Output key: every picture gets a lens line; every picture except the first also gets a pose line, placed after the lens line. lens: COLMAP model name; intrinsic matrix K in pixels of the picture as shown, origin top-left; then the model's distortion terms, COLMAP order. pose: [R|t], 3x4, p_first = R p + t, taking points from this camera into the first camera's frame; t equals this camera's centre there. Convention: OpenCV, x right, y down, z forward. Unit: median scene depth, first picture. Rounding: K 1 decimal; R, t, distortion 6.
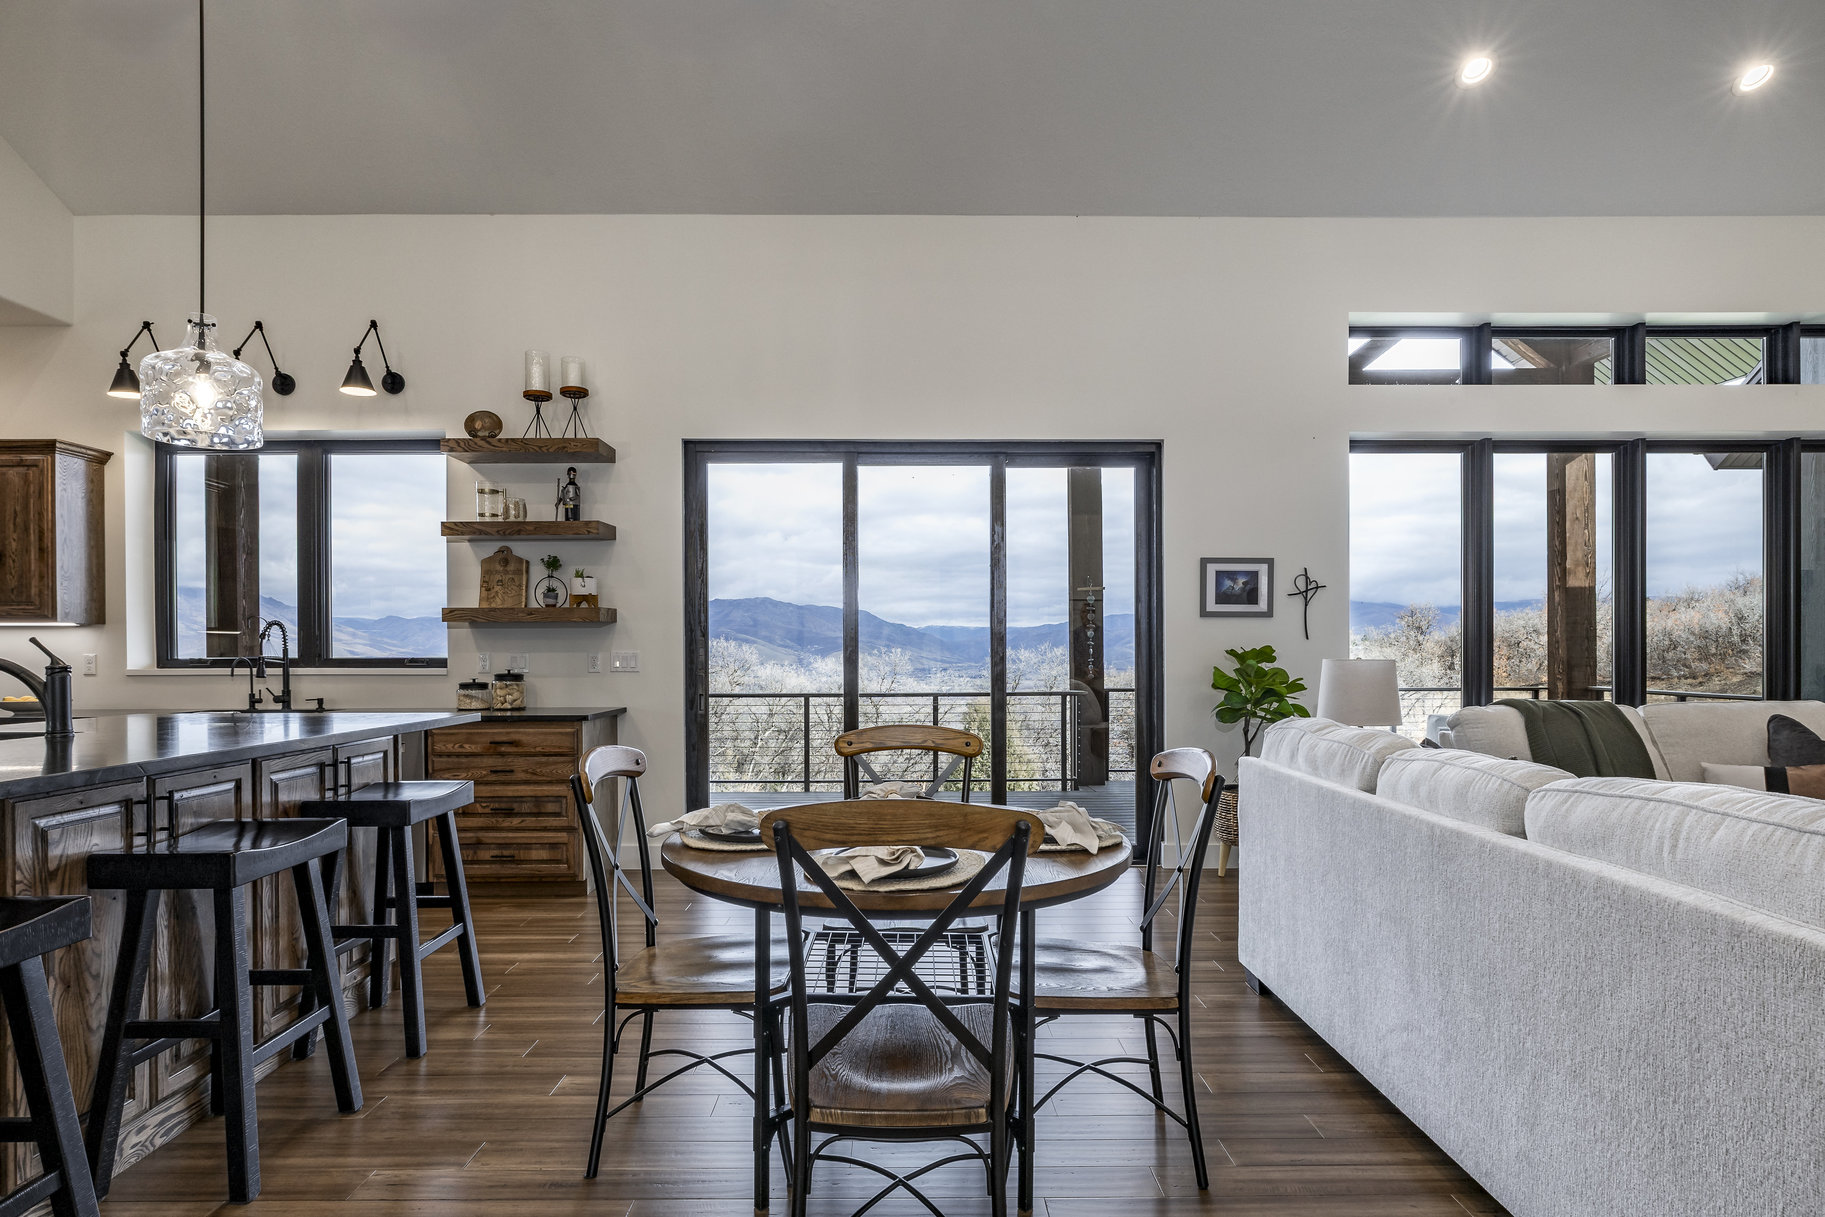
lens RADIAL K [[833.0, 0, 914.4], [0, 833.0, 648.2], [0, 0, 1]] dist [-0.003745, -0.000163]
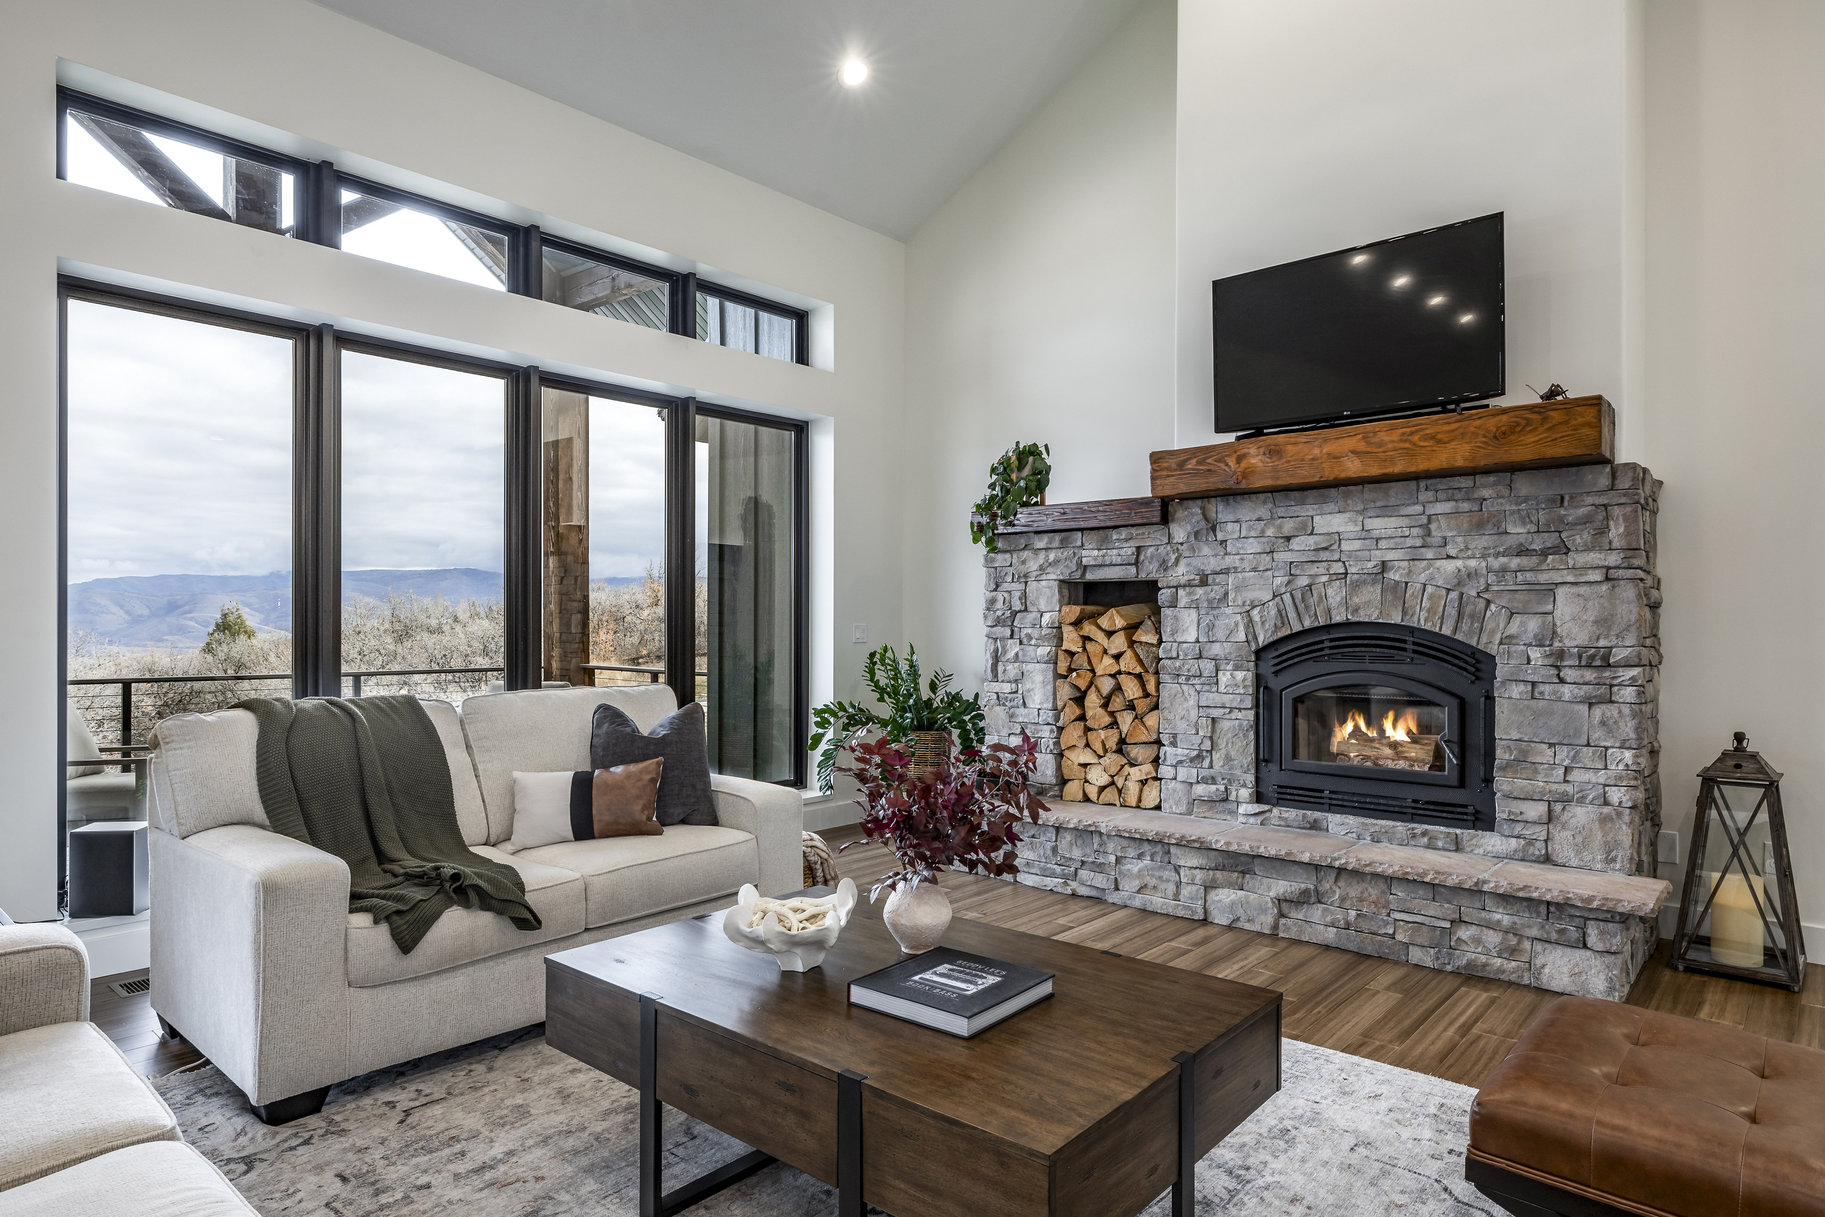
lens RADIAL K [[1057.4, 0, 912.5], [0, 1057.4, 608.5], [0, 0, 1]] dist [-0.001990, -0.000280]
pose [[0.674001, 0.014793, 0.738582, 0.346382], [-0.009019, 0.999890, -0.011797, -0.006089], [-0.738675, 0.001290, 0.674060, 0.027635]]
